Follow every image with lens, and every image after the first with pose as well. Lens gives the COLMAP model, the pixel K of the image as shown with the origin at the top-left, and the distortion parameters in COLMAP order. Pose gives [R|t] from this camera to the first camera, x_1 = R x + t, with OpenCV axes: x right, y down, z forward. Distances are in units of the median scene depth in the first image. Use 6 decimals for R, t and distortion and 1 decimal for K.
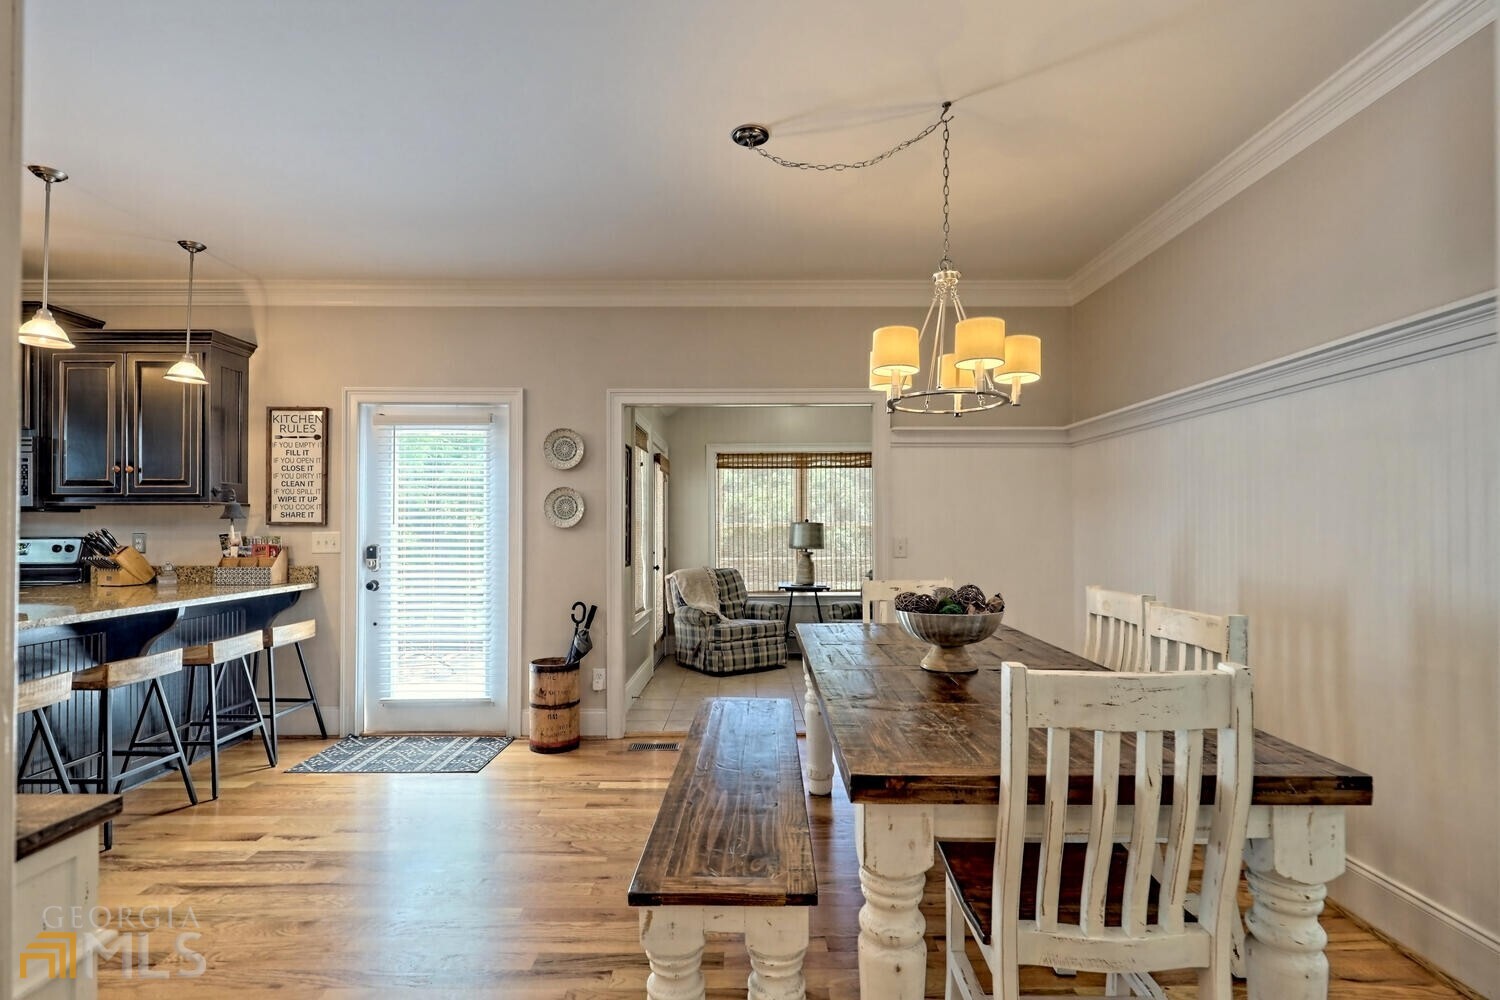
lens RADIAL K [[699.0, 0, 775.6], [0, 699.0, 524.0], [0, 0, 1]] dist [0.004069, -0.001001]
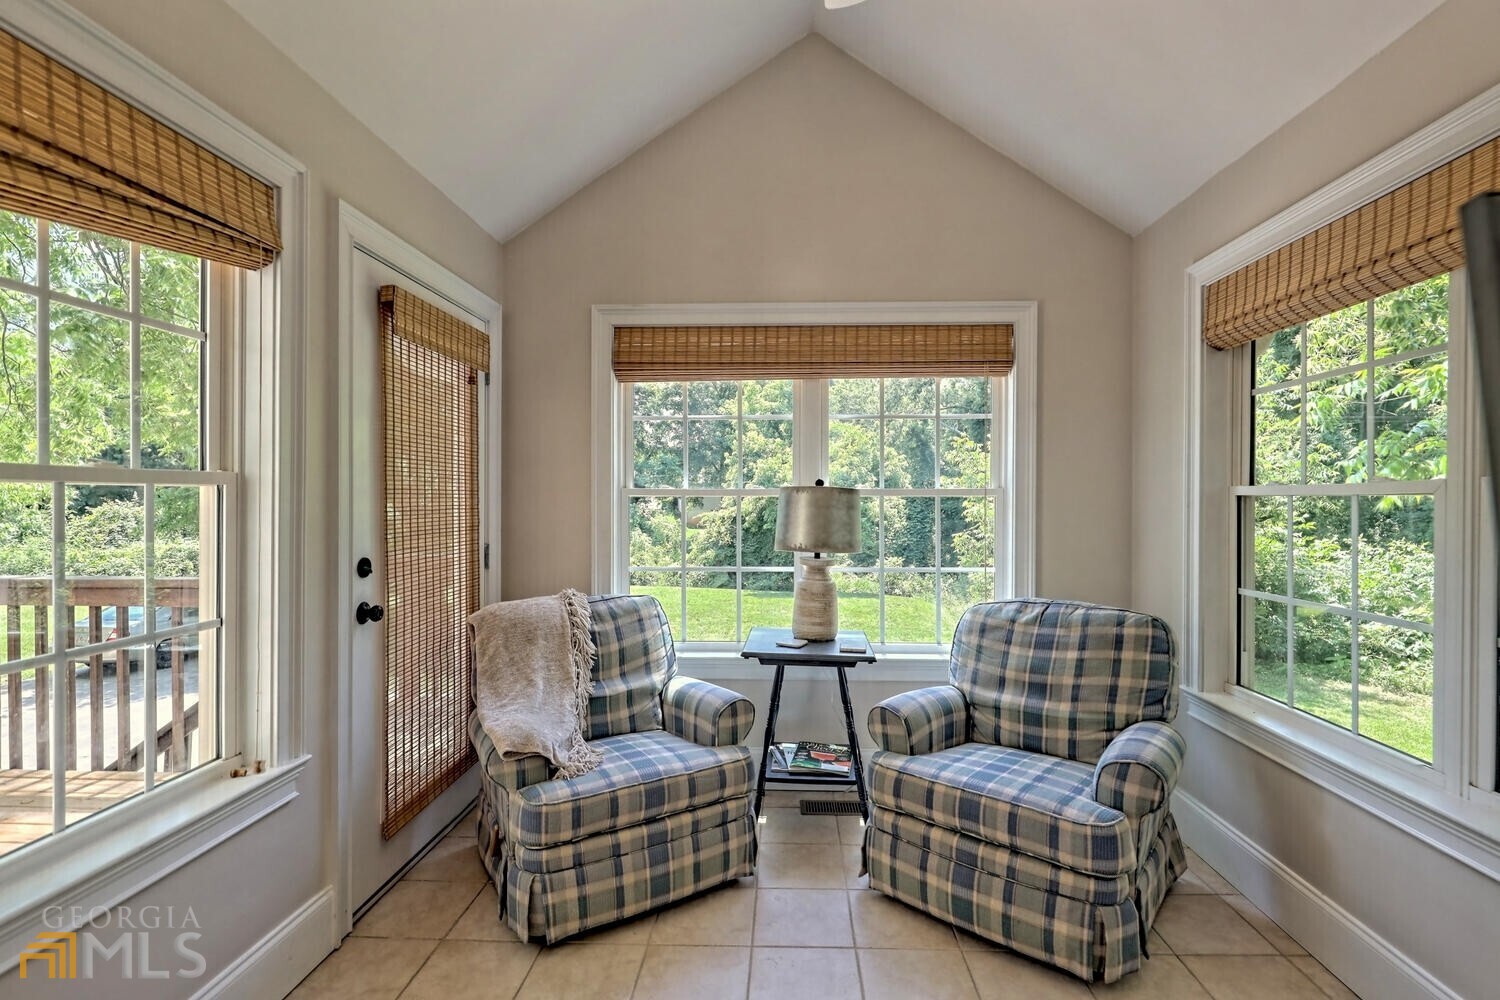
lens RADIAL K [[699.0, 0, 748.2], [0, 699.0, 497.3], [0, 0, 1]] dist [0.004069, -0.001001]
pose [[0.995226, 0.003527, -0.097538, 0.079741], [-0.002789, 0.999966, 0.007705, -0.000363], [0.097562, -0.007396, 0.995202, 1.063263]]
